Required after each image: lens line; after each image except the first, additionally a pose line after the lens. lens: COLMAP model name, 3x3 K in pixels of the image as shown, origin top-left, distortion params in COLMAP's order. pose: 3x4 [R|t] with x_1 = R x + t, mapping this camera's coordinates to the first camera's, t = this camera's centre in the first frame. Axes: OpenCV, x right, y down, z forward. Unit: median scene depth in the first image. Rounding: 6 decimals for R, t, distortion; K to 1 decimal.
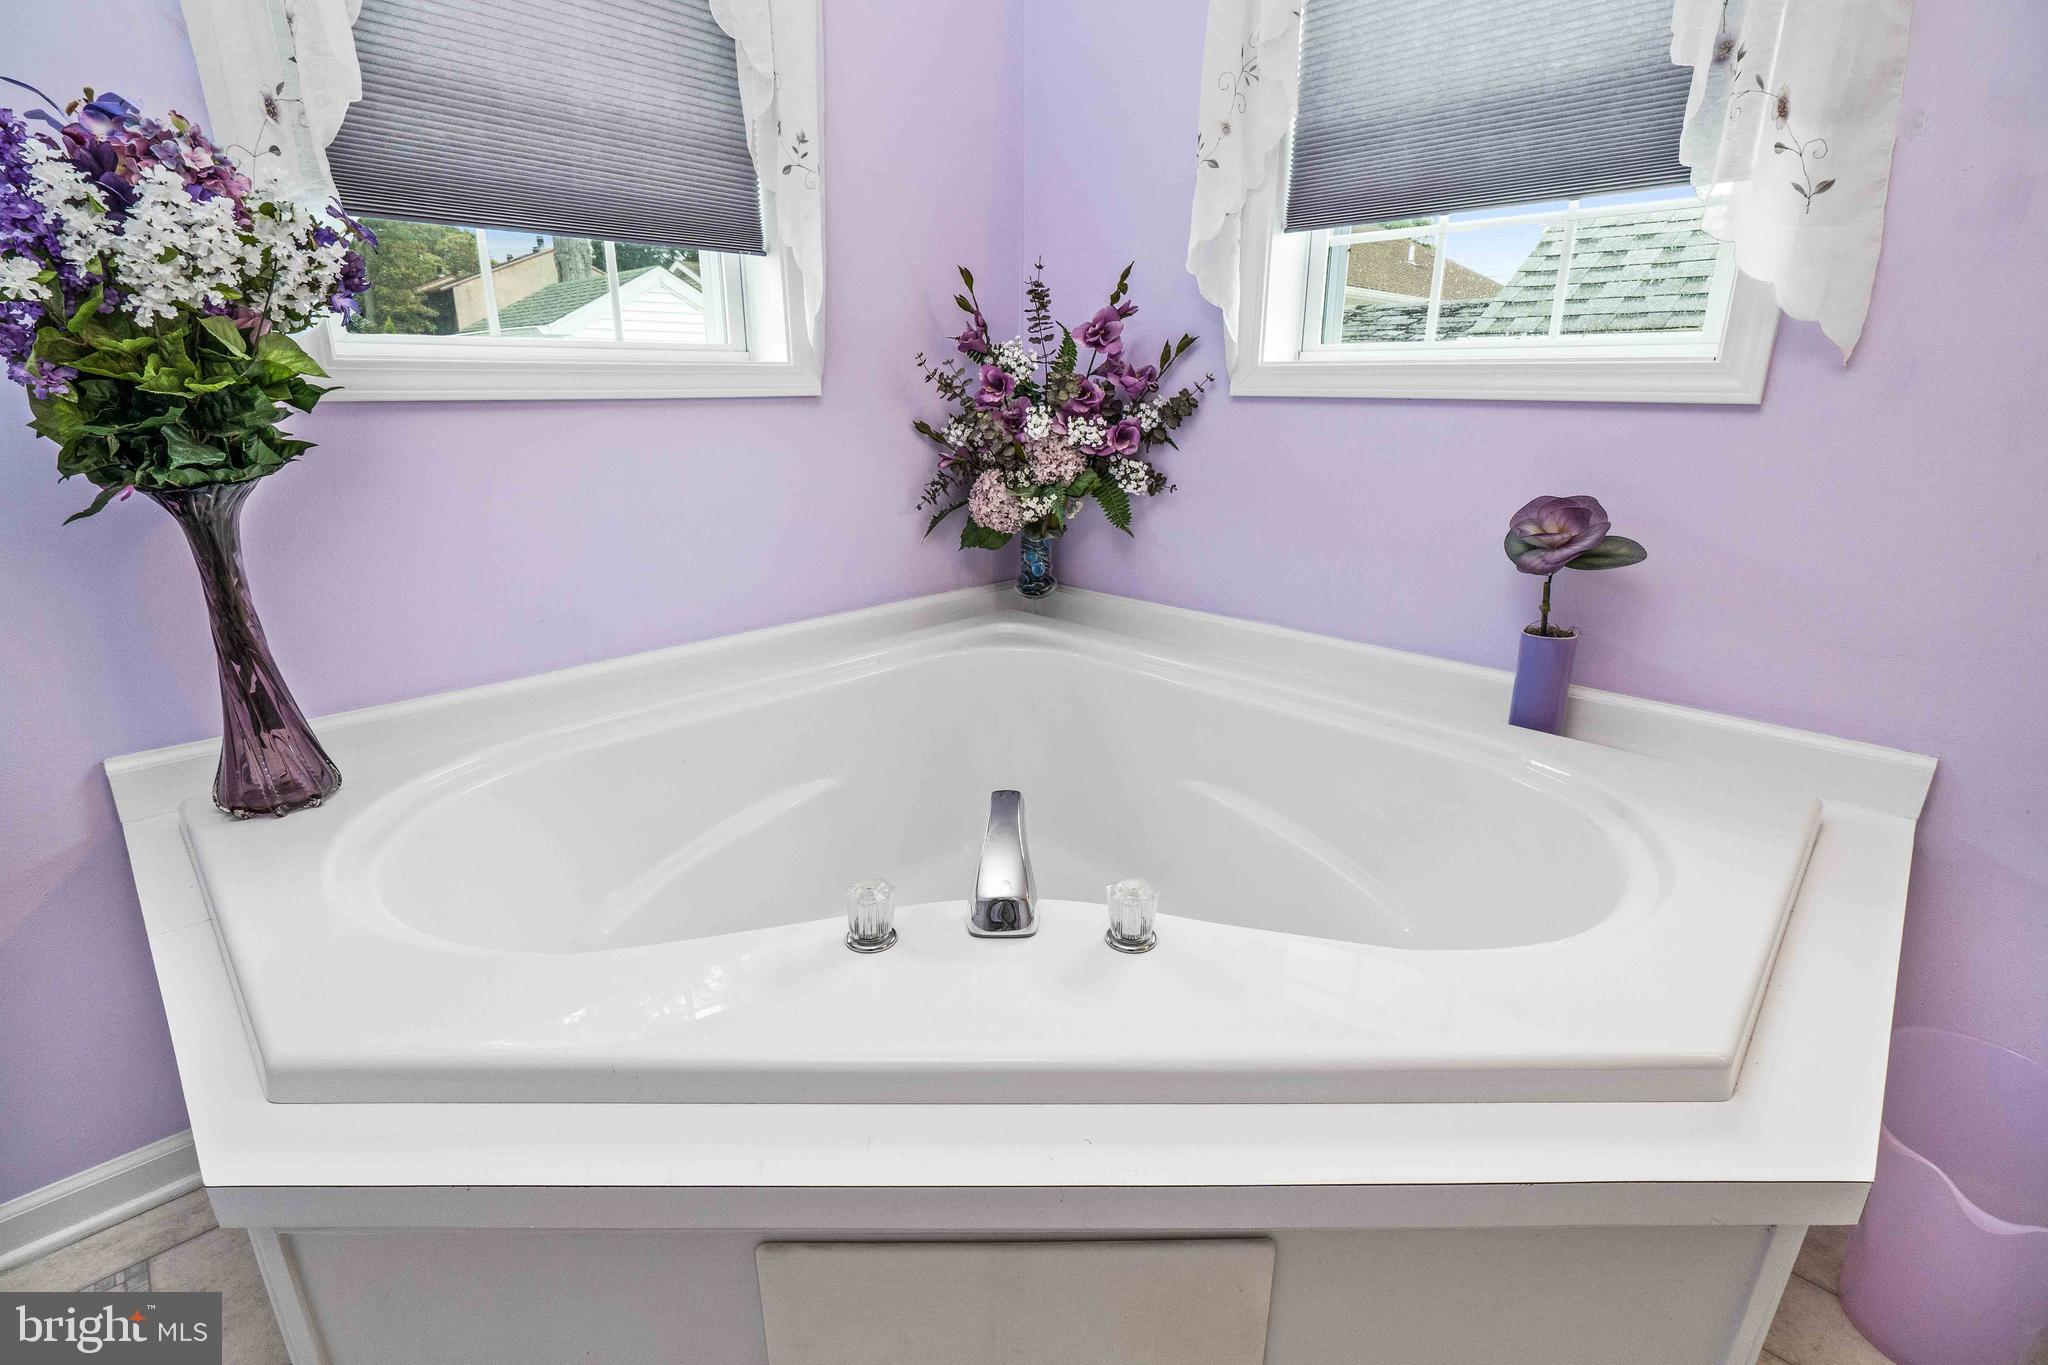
lens RADIAL K [[941.8, 0, 1028.6], [0, 941.8, 667.3], [0, 0, 1]] dist [-0.013411, 0.000112]
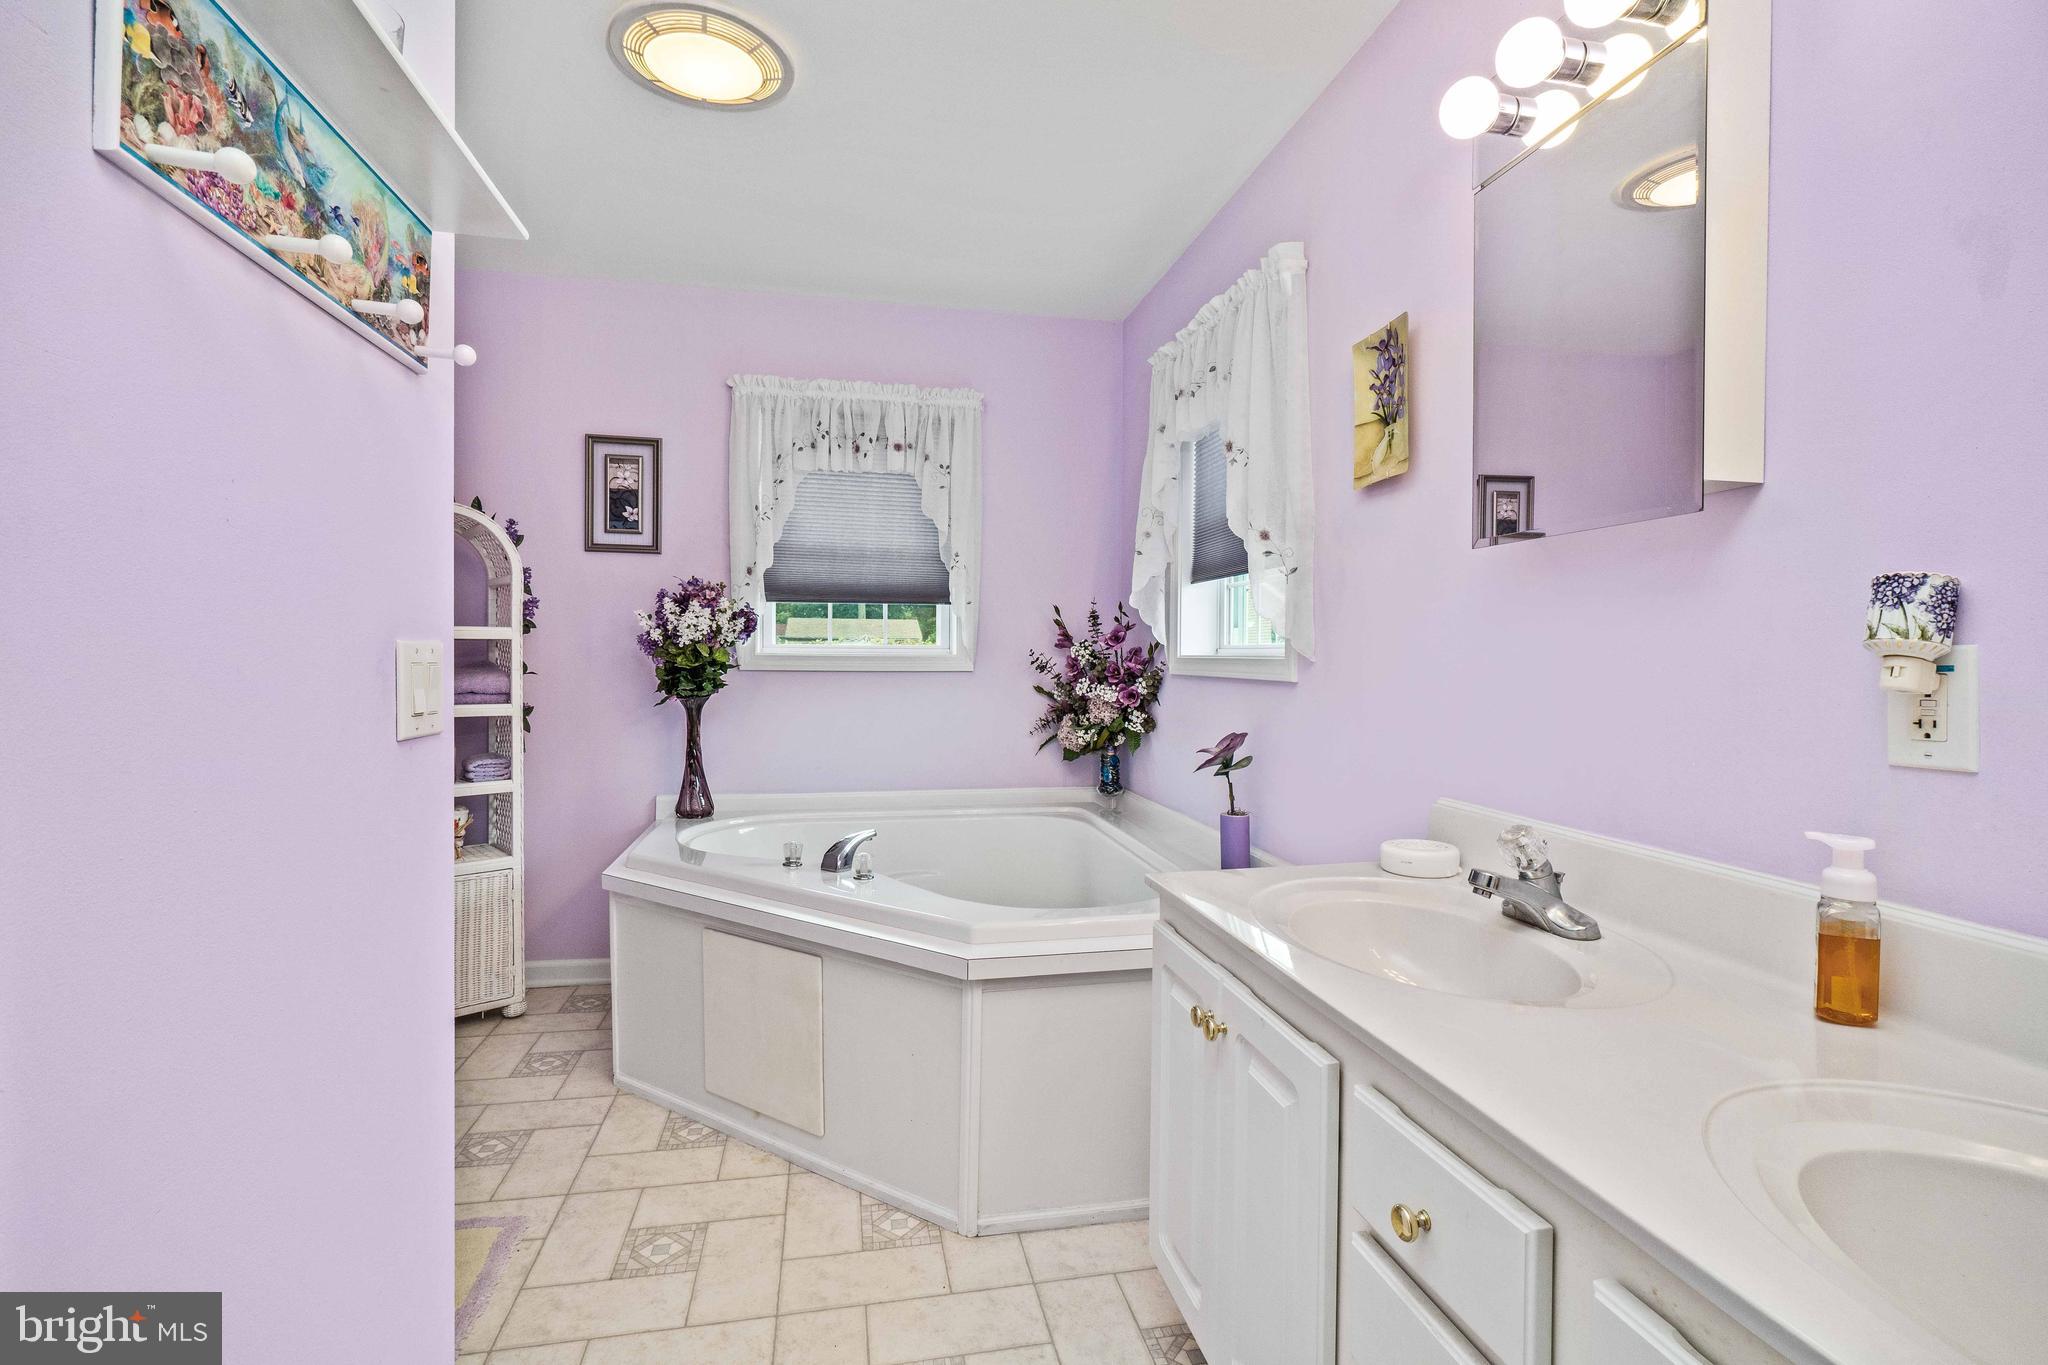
lens RADIAL K [[977.8, 0, 1025.9], [0, 977.8, 676.6], [0, 0, 1]] dist [-0.000023, 0.000275]
pose [[0.827552, 0.013837, -0.561219, 1.132204], [-0.167280, 0.960361, -0.222988, 0.170180], [0.535887, 0.278415, 0.797063, -0.606615]]
